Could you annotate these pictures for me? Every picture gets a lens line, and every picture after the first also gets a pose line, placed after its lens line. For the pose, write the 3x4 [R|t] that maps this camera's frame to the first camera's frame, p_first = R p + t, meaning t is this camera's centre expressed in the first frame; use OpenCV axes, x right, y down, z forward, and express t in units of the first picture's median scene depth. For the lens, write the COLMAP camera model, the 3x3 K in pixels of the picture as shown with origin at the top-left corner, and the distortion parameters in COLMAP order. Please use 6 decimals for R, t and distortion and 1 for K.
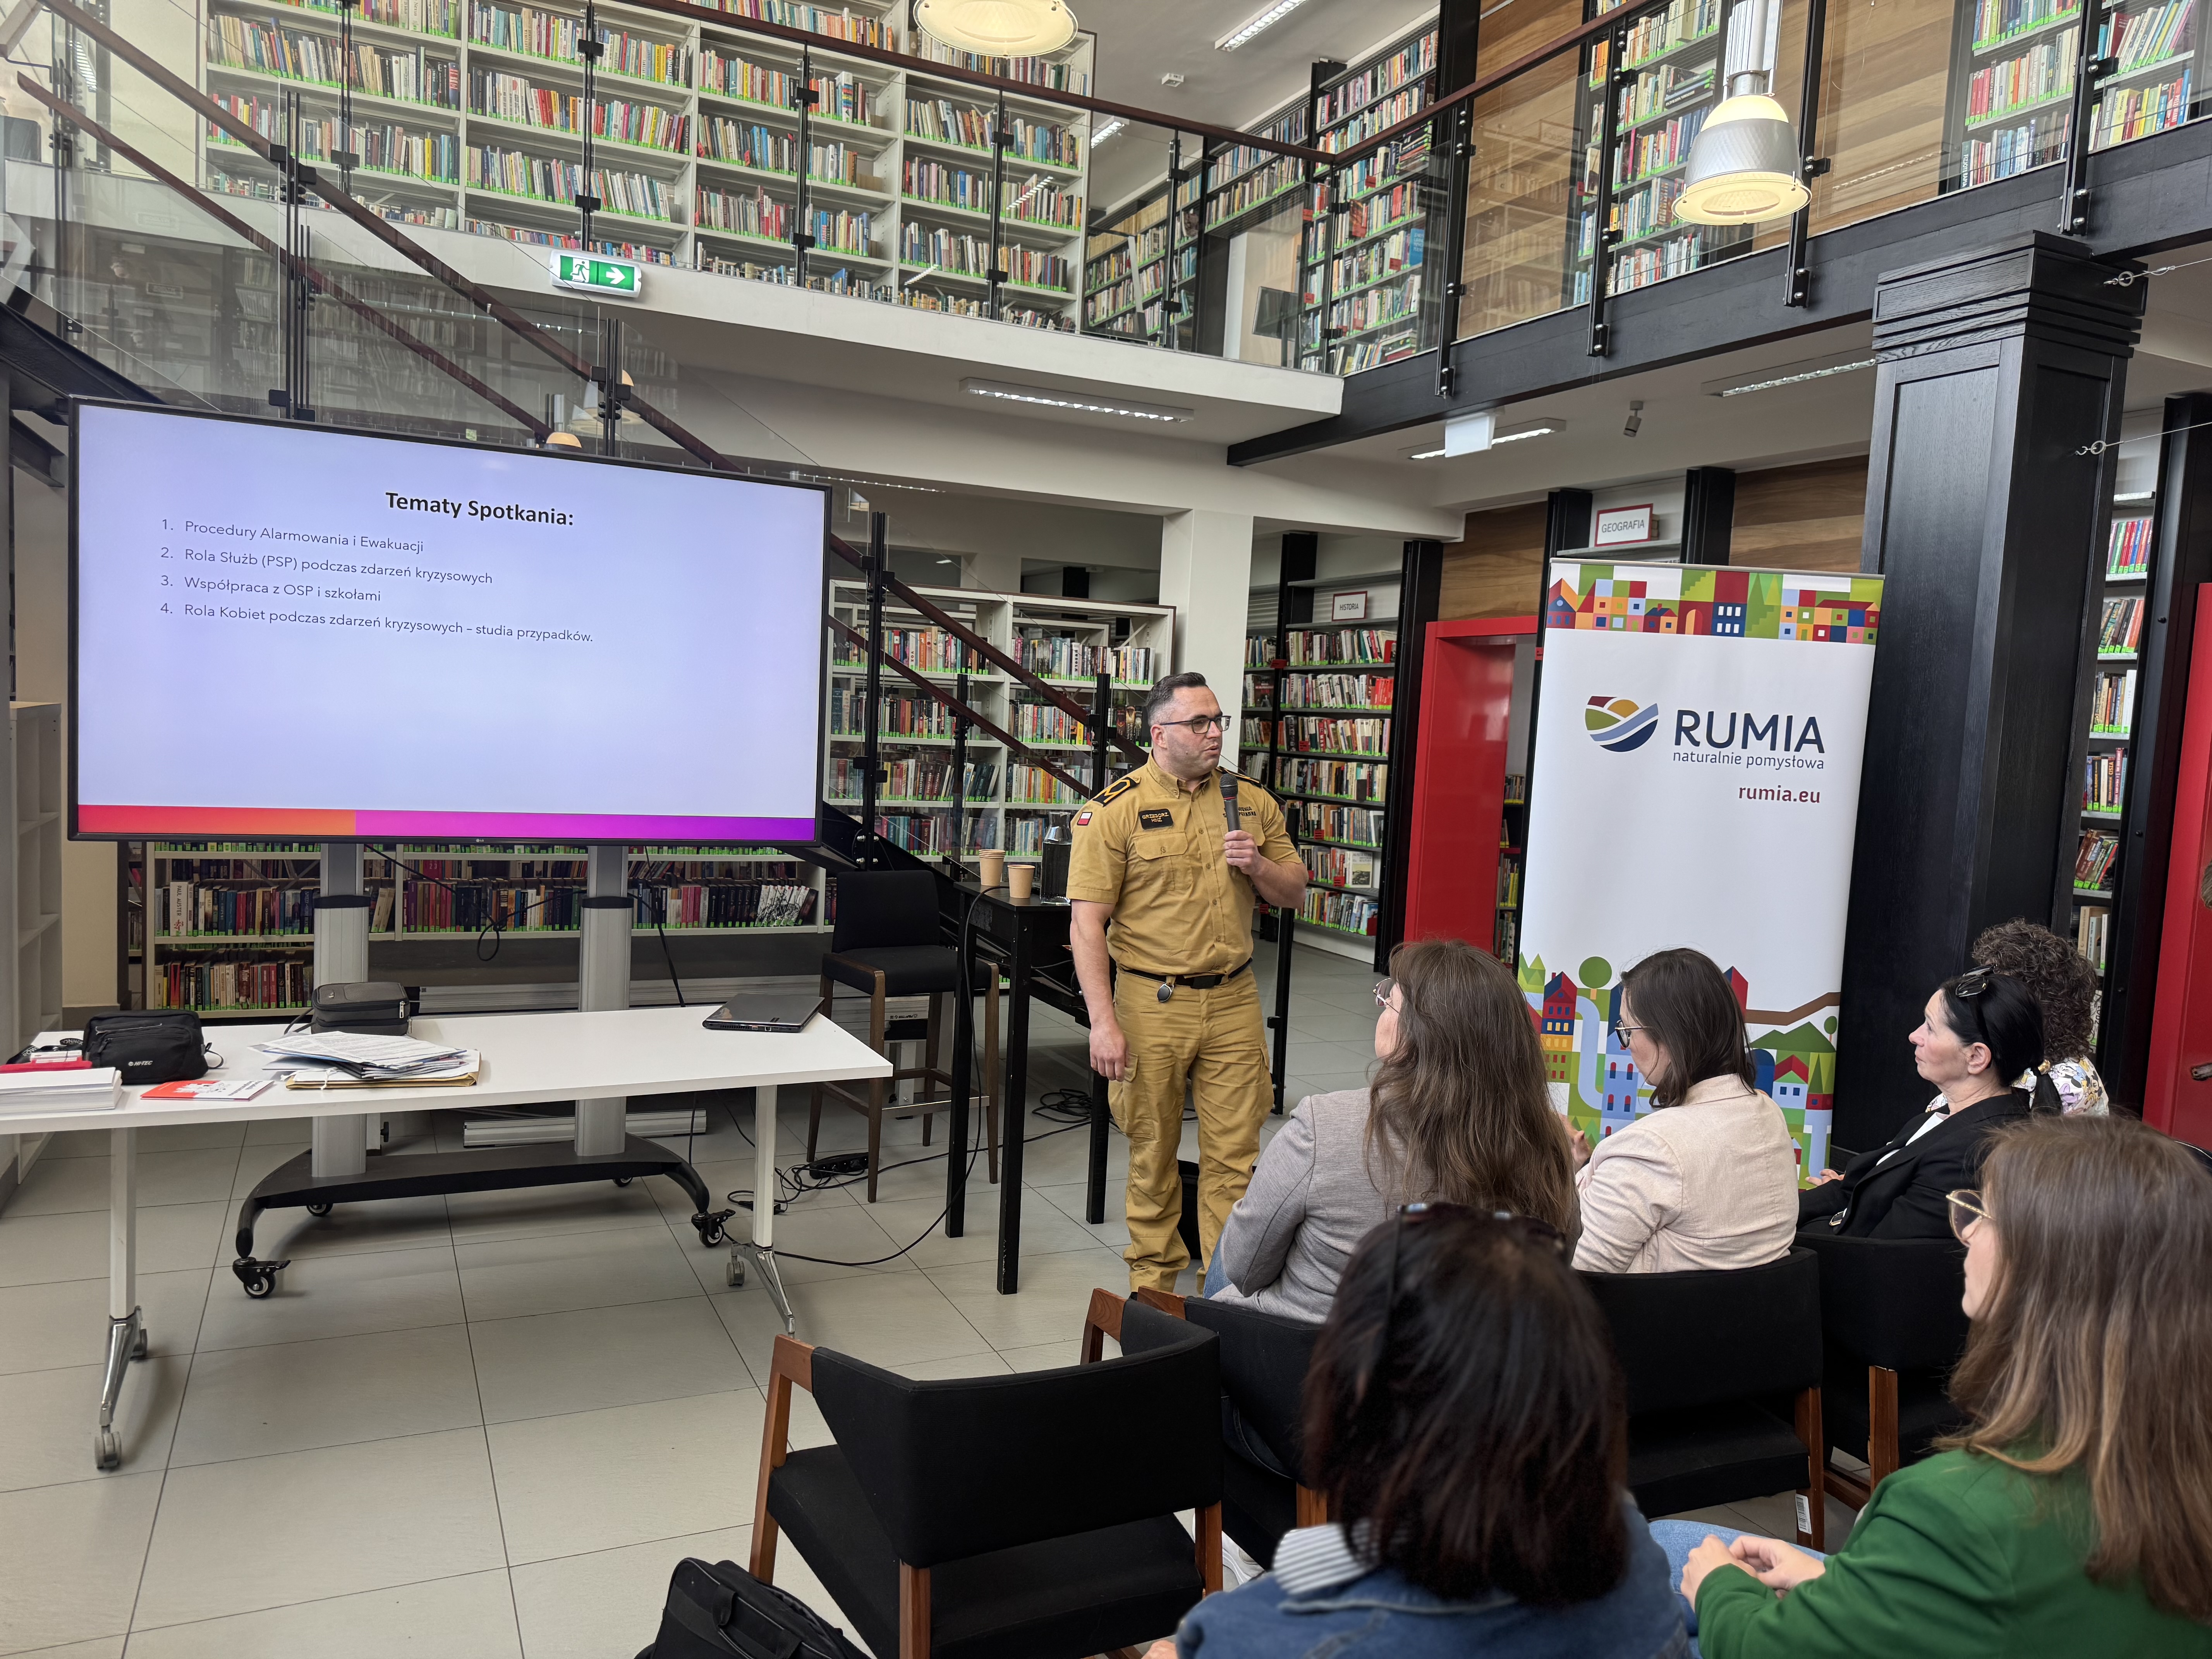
lens RADIAL K [[1560.1, 0, 1075.1], [0, 1560.1, 825.5], [0, 0, 1]] dist [0.059444, -0.082287]
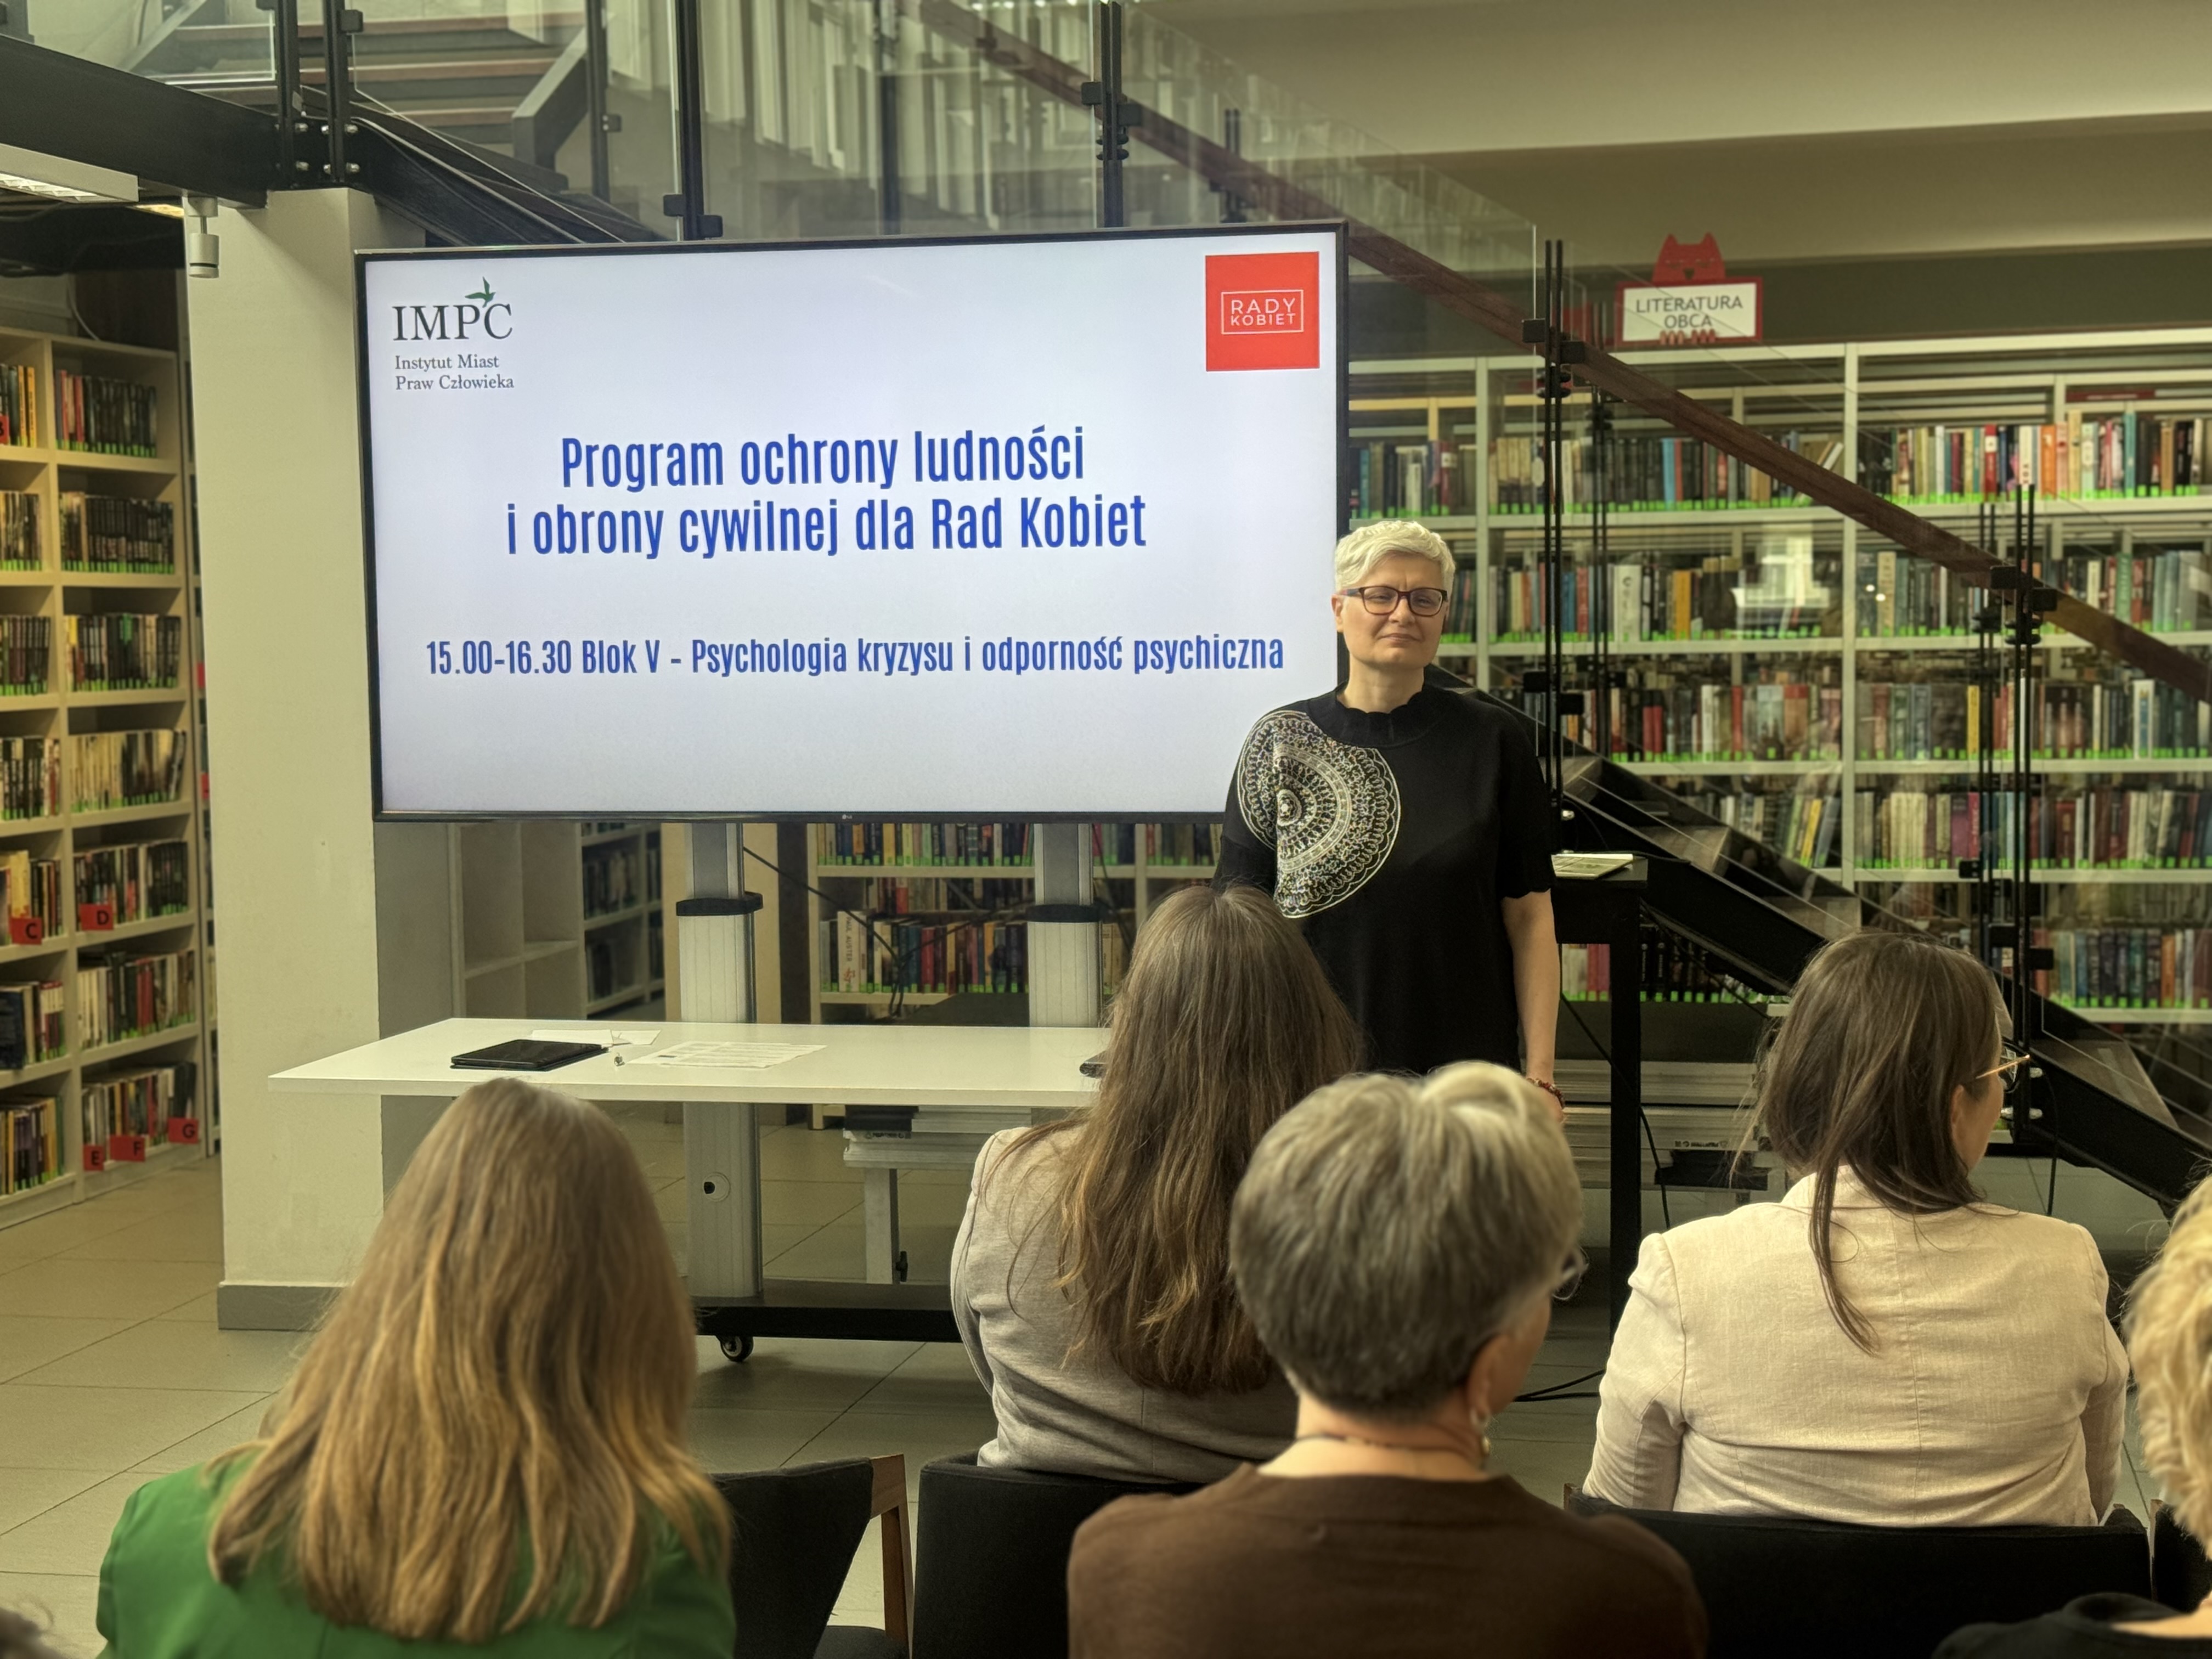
lens RADIAL K [[3334.6, 0, 1104.6], [0, 3334.6, 864.2], [0, 0, 1]] dist [0.244424, -0.519913]
pose [[0.794987, -0.014443, -0.606455, 0.294234], [0.010623, 0.999895, -0.009886, 0.023690], [0.606533, 0.001417, 0.795057, -0.051347]]
